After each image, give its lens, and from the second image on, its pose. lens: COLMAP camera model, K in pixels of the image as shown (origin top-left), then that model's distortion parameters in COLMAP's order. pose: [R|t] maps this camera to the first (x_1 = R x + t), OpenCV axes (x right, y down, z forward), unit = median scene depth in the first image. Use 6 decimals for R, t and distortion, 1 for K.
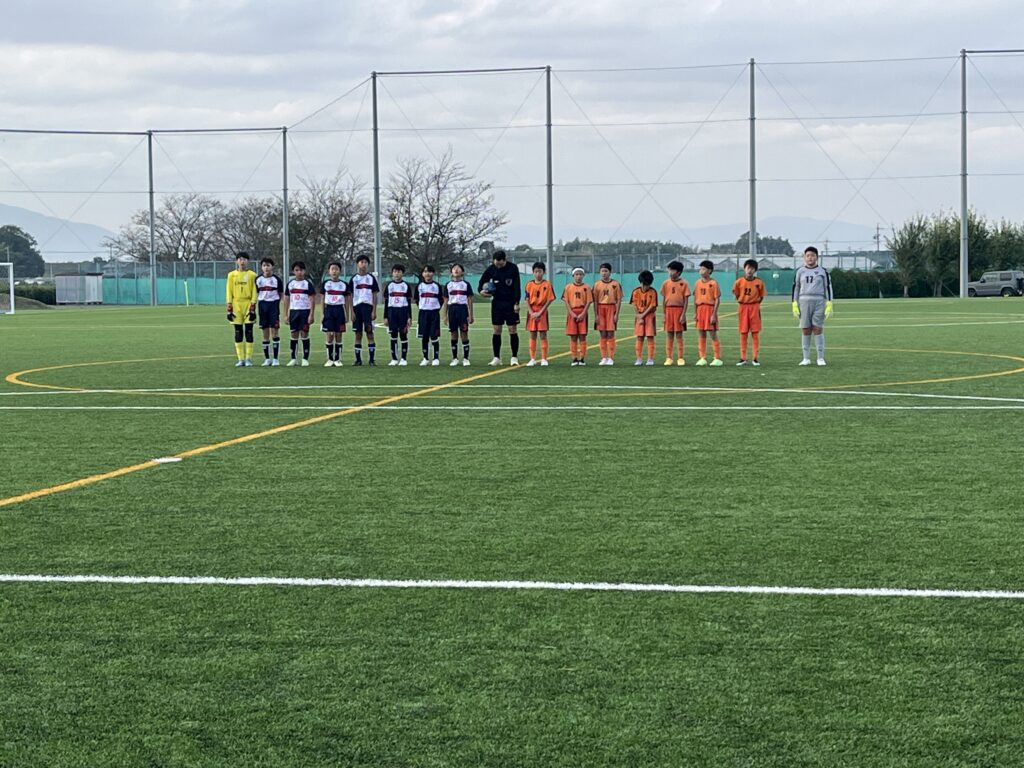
lens RADIAL K [[2058.1, 0, 526.6], [0, 2058.1, 433.7], [0, 0, 1]] dist [0.096562, 0.000000]
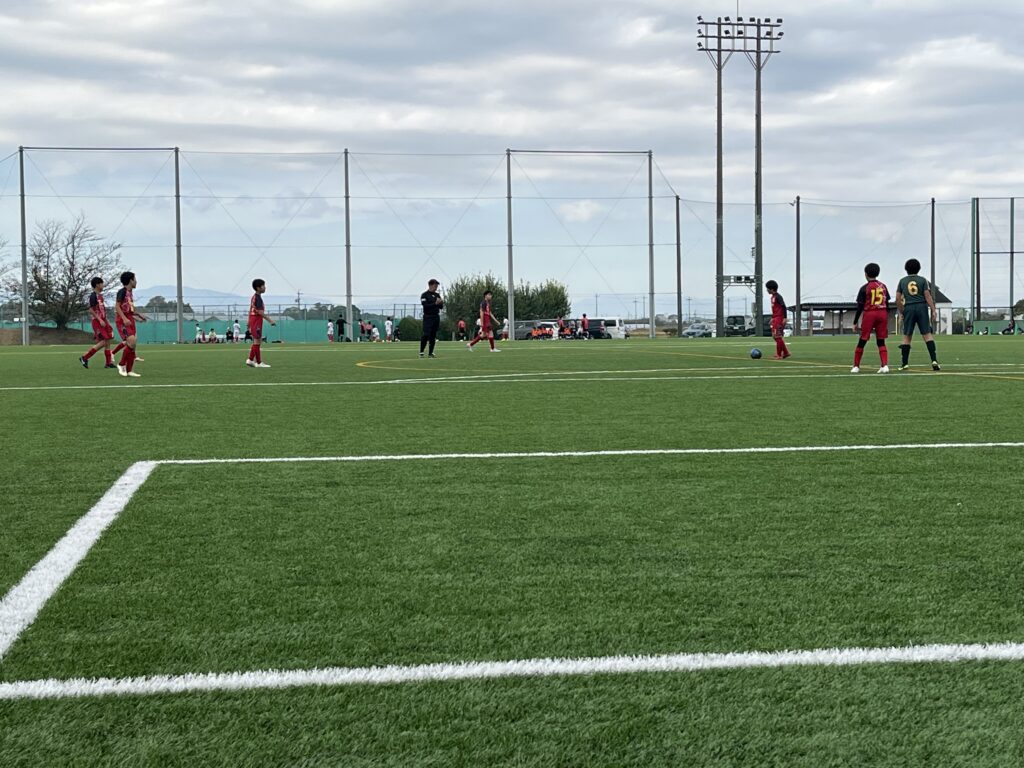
lens RADIAL K [[1657.5, 0, 512.6], [0, 1657.5, 409.0], [0, 0, 1]] dist [0.086169, 0.000000]
pose [[0.946841, -0.012973, 0.321441, -0.776524], [0.021995, 0.999459, -0.024454, 0.013690], [-0.320950, 0.030224, 0.946614, 0.148820]]
